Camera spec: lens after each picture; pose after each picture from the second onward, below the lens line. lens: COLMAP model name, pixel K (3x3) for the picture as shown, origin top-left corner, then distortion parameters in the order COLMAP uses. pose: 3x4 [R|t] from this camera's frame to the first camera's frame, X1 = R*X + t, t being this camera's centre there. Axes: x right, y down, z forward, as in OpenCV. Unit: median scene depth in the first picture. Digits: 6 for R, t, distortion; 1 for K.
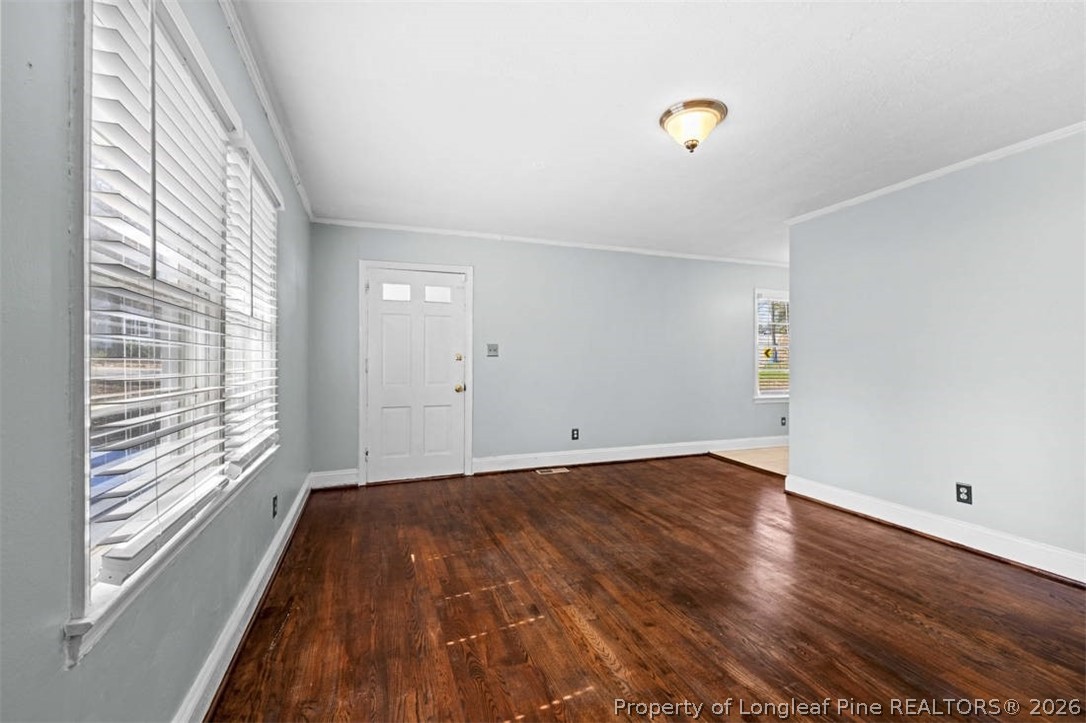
lens RADIAL K [[466.3, 0, 539.5], [0, 466.3, 360.3], [0, 0, 1]] dist [0.000712, 0.000021]
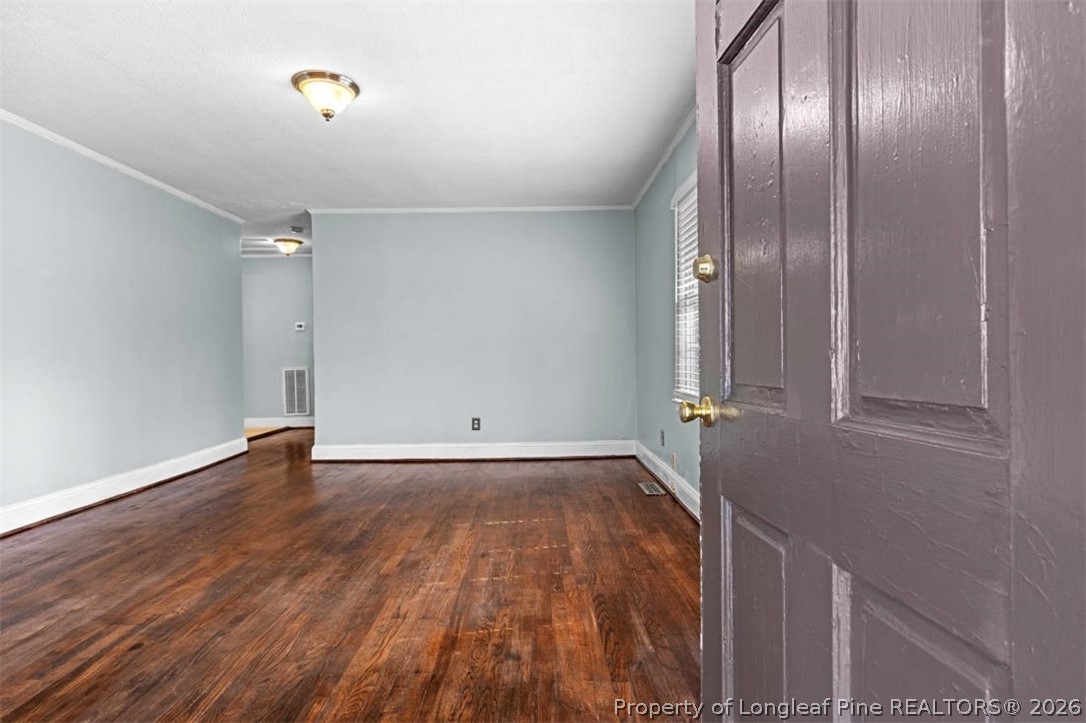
lens RADIAL K [[594.9, 0, 541.9], [0, 594.9, 359.5], [0, 0, 1]] dist [-0.001313, -0.000122]
pose [[-0.944293, 0.001581, 0.329102, -0.481311], [0.003546, 0.999979, 0.005370, 0.060698], [-0.329087, 0.006238, -0.944279, 1.837222]]
